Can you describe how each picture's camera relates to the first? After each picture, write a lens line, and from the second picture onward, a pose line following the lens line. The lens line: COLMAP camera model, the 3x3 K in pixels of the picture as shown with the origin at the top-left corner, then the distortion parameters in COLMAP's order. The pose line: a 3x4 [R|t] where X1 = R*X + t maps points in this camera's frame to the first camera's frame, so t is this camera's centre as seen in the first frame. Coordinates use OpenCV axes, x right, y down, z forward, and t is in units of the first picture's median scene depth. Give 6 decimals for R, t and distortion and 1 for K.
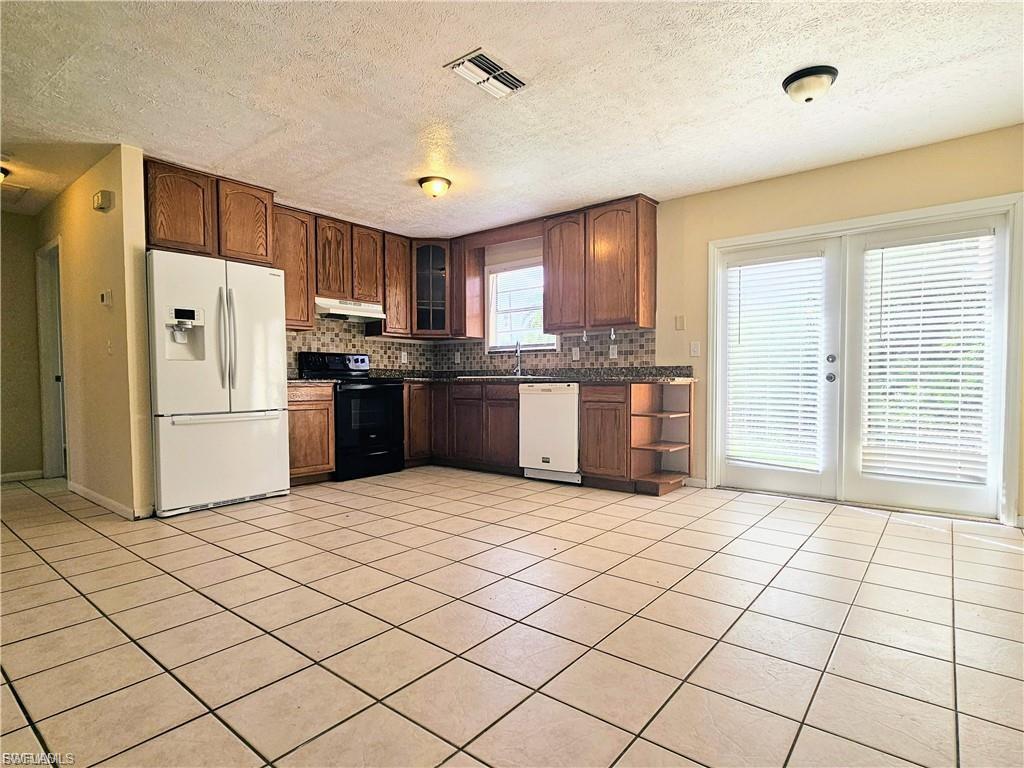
lens RADIAL K [[540.6, 0, 511.0], [0, 540.6, 397.8], [0, 0, 1]] dist [-0.004360, -0.000222]
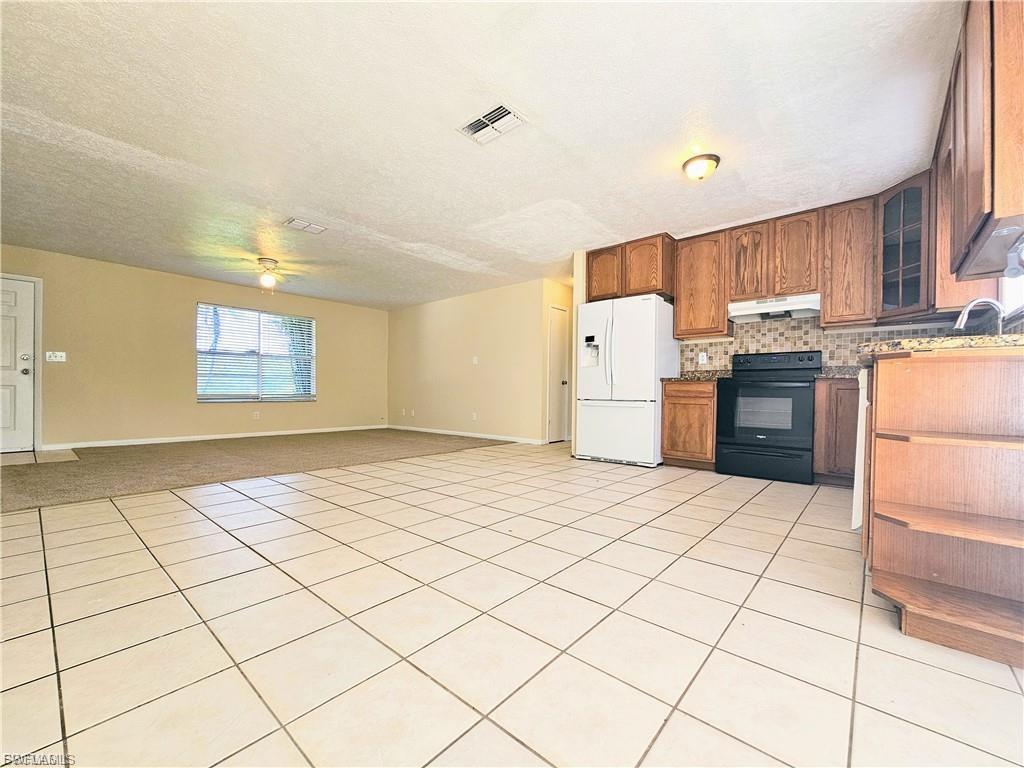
lens RADIAL K [[420.7, 0, 512.1], [0, 420.7, 395.1], [0, 0, 1]] dist [0.000825, 0.000096]
pose [[-0.032611, 0.010051, -0.999418, 0.511943], [-0.046638, 0.998845, 0.011567, 0.009623], [0.998379, 0.046988, -0.032104, 0.598924]]
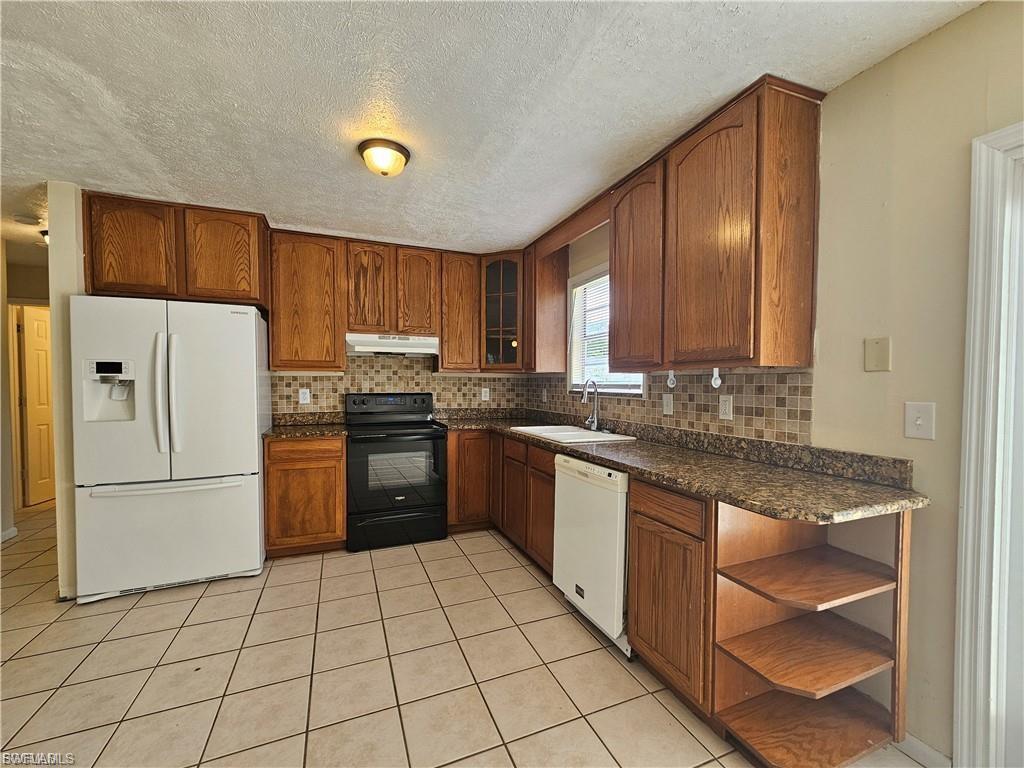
lens RADIAL K [[420.7, 0, 512.1], [0, 420.7, 395.1], [0, 0, 1]] dist [0.000825, 0.000096]
pose [[0.879771, 0.020984, -0.474934, 0.202618], [-0.023231, 0.999729, 0.001138, -0.093612], [0.474830, 0.010032, 0.880021, 0.528990]]
